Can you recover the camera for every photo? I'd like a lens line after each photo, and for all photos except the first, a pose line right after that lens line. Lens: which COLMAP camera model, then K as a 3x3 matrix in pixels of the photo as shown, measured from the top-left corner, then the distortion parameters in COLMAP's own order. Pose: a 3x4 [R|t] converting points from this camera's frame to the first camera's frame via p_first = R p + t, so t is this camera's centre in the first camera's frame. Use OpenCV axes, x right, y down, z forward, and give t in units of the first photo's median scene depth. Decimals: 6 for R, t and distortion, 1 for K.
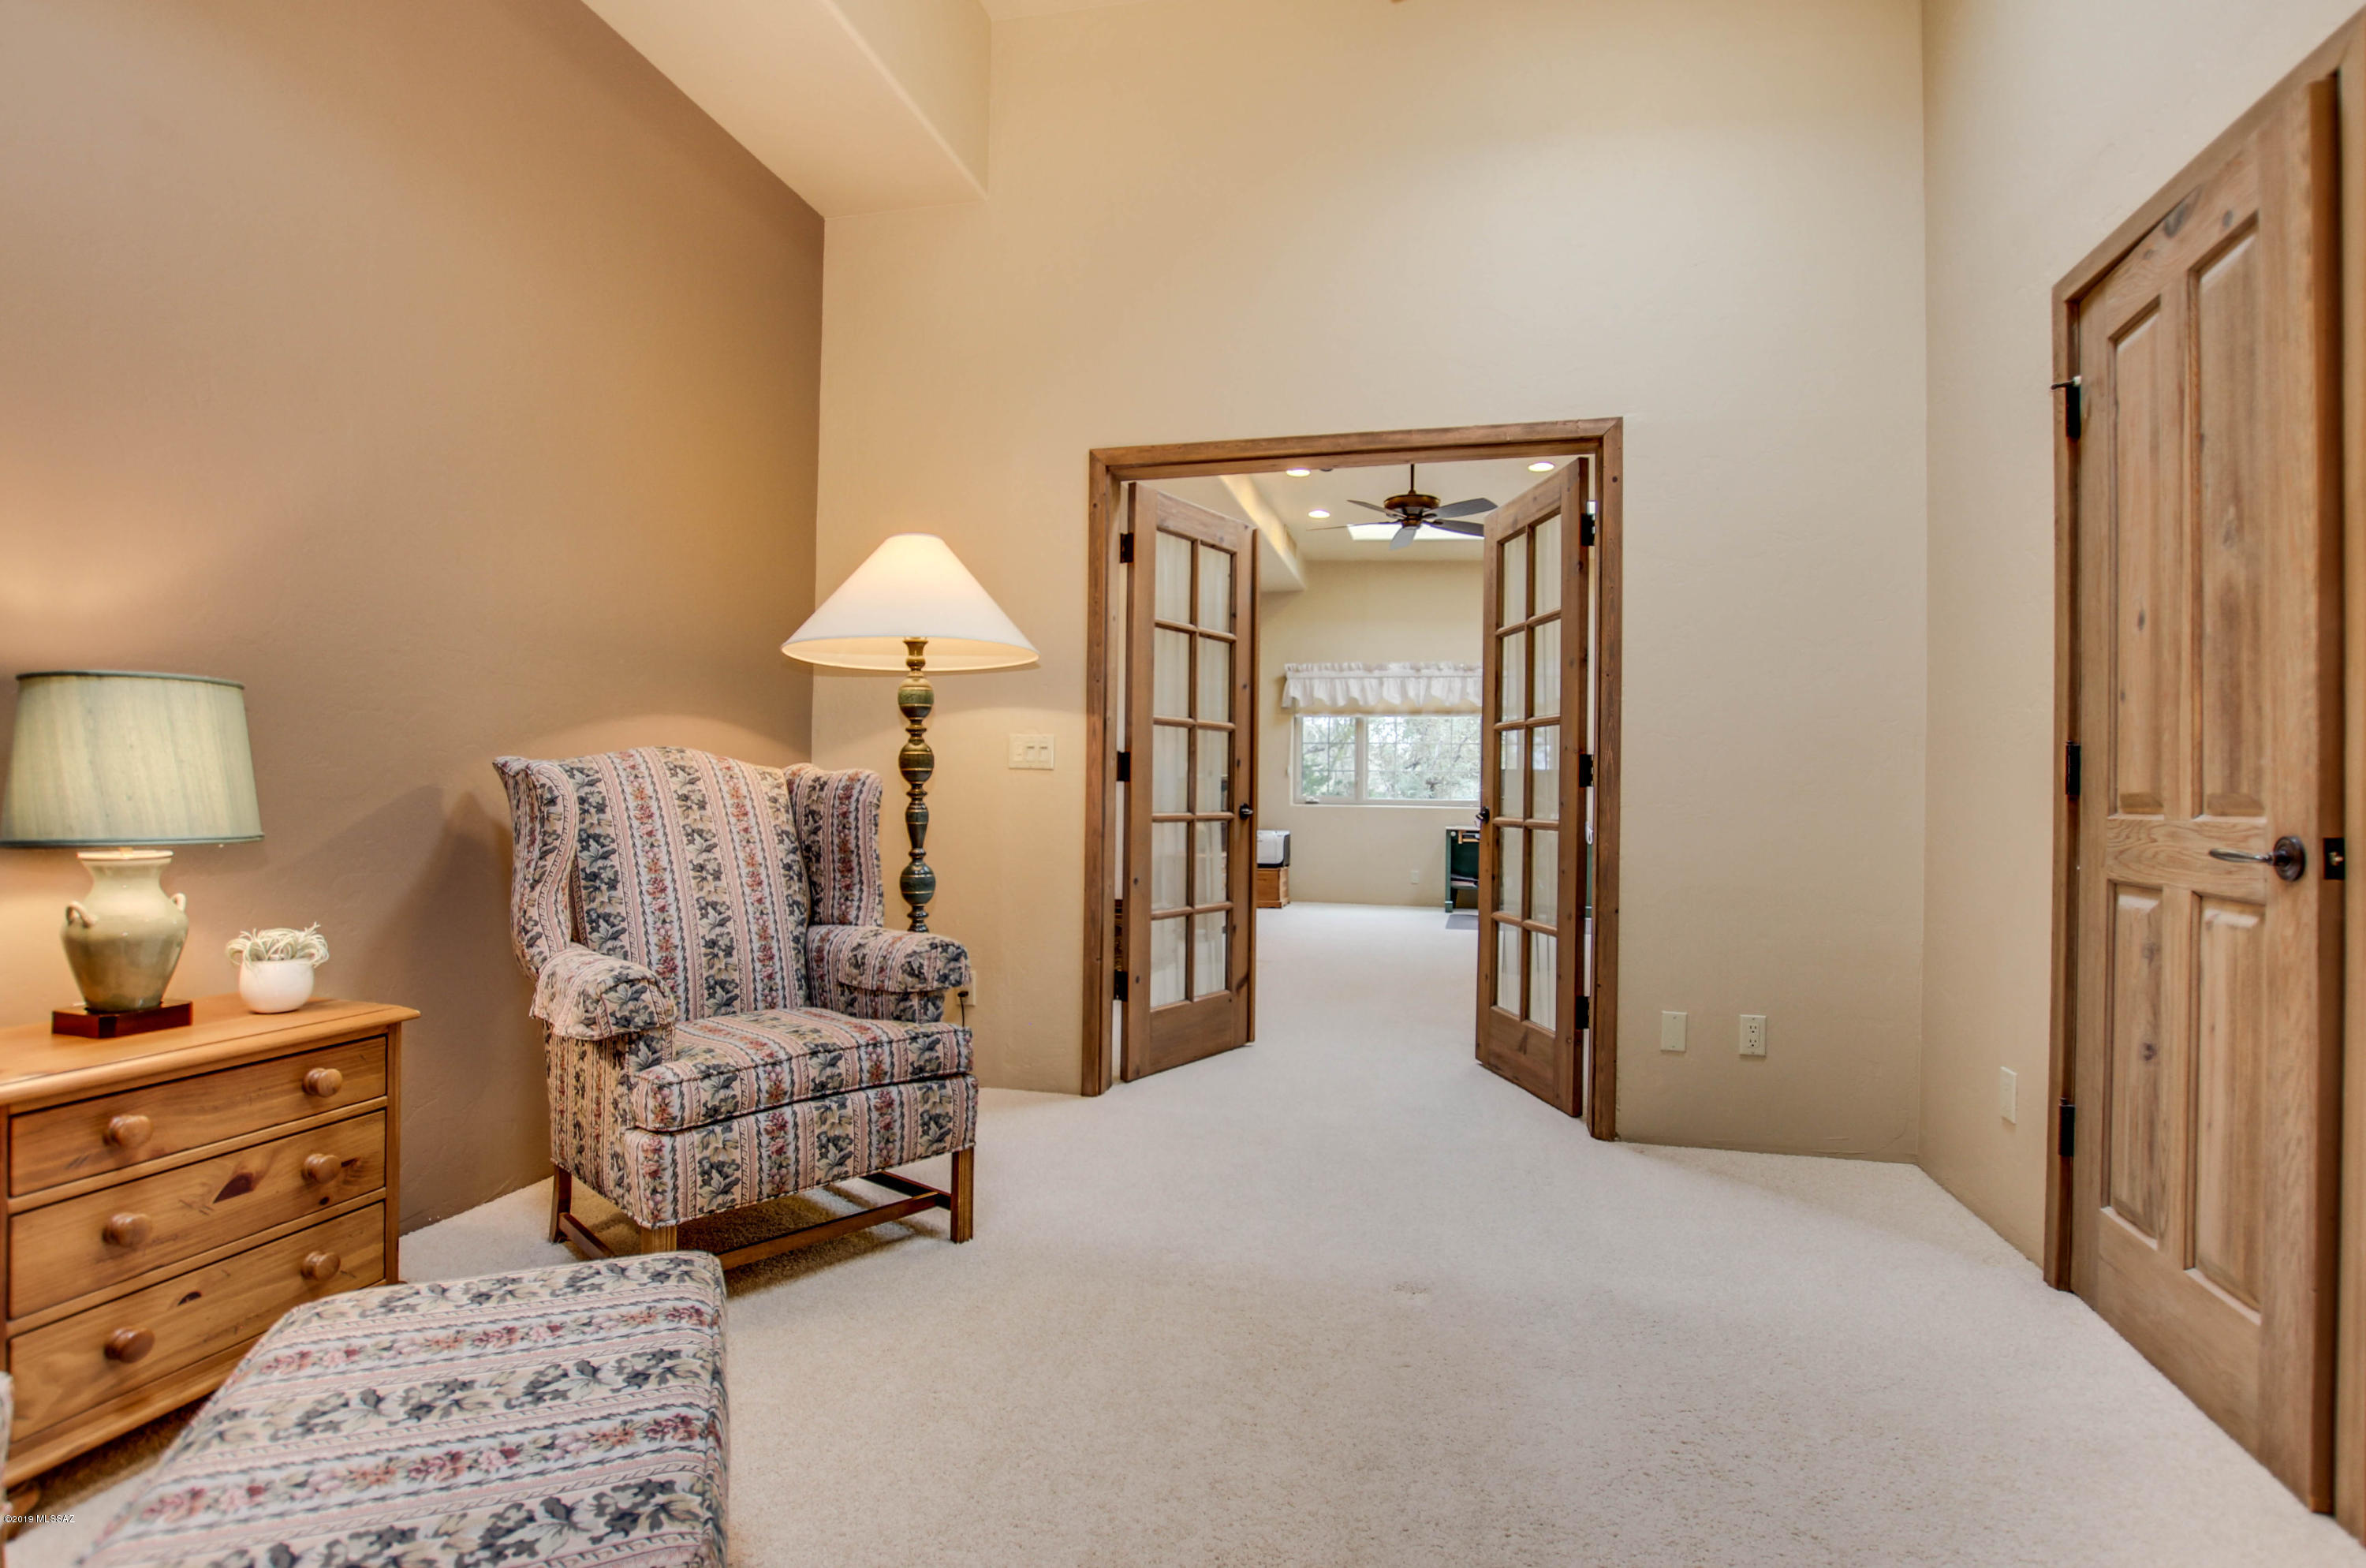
lens RADIAL K [[1116.2, 0, 1191.8], [0, 1116.2, 786.6], [0, 0, 1]] dist [-0.030248, 0.003300]
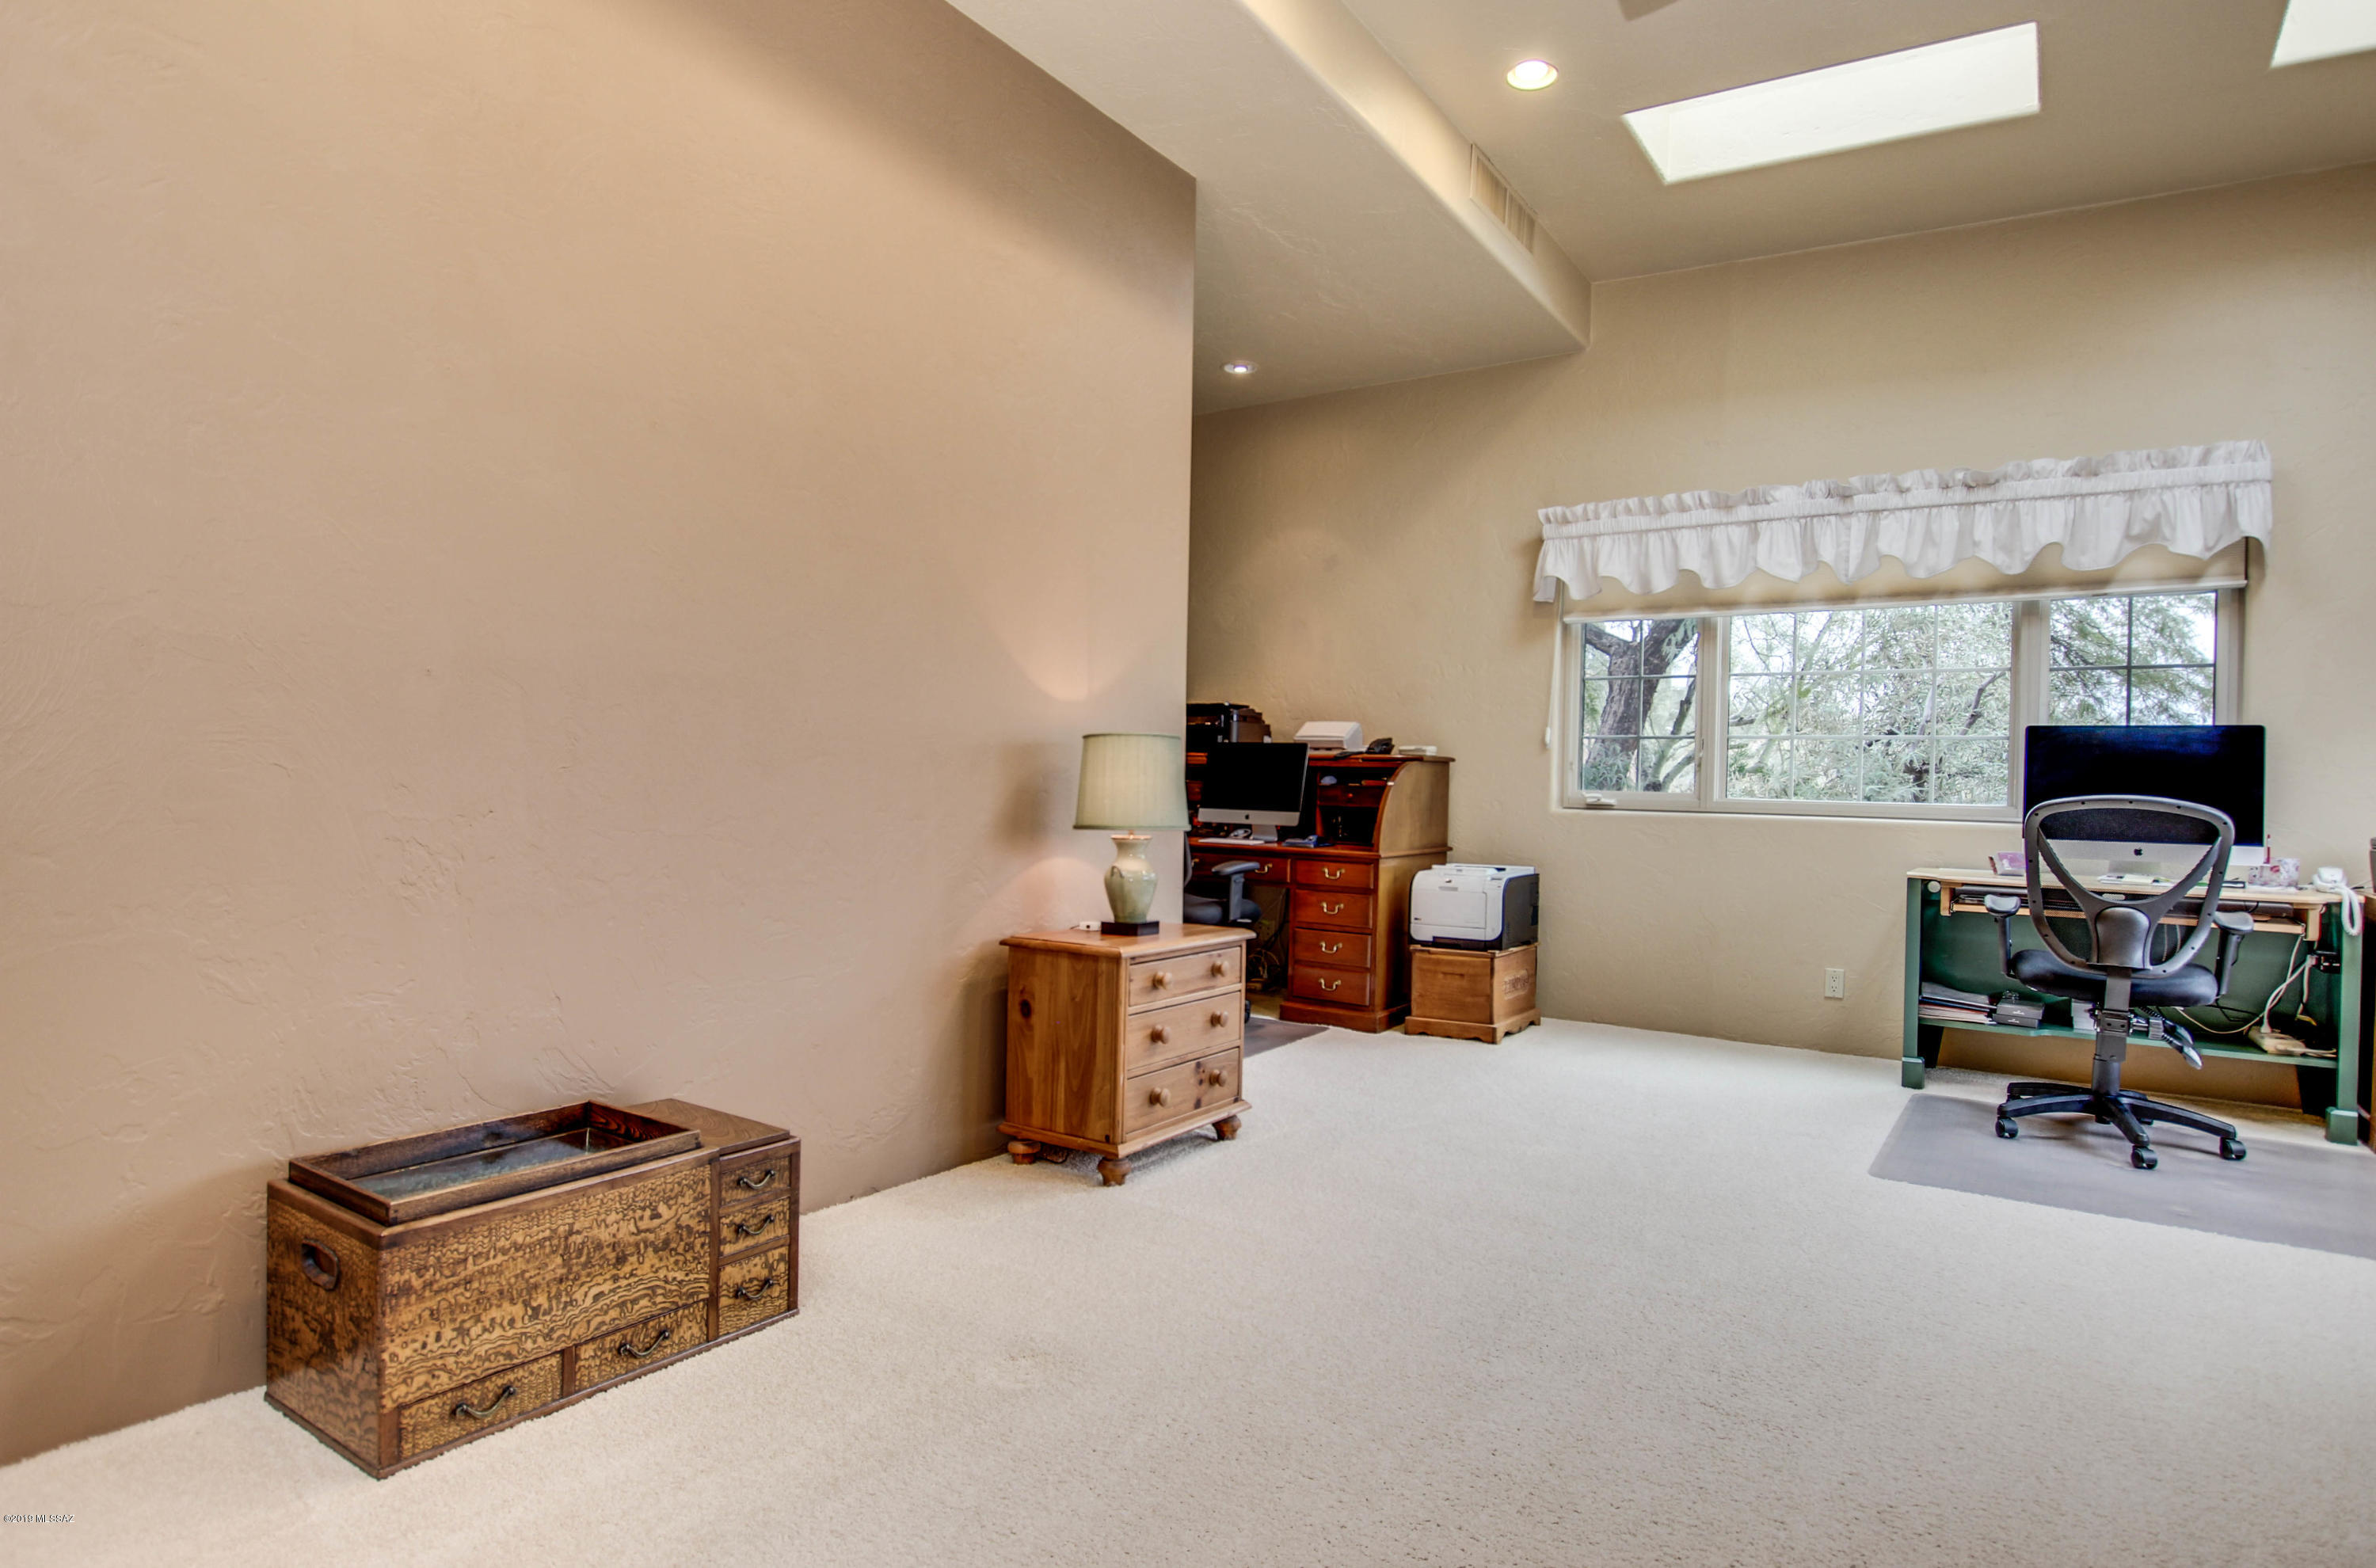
lens RADIAL K [[1260.6, 0, 1177.1], [0, 1260.6, 791.1], [0, 0, 1]] dist [-0.041343, -0.000548]
pose [[0.938986, 0.009424, -0.343827, 0.126618], [-0.006235, 0.999927, 0.010379, 0.004363], [0.343900, -0.007602, 0.938975, 0.462682]]
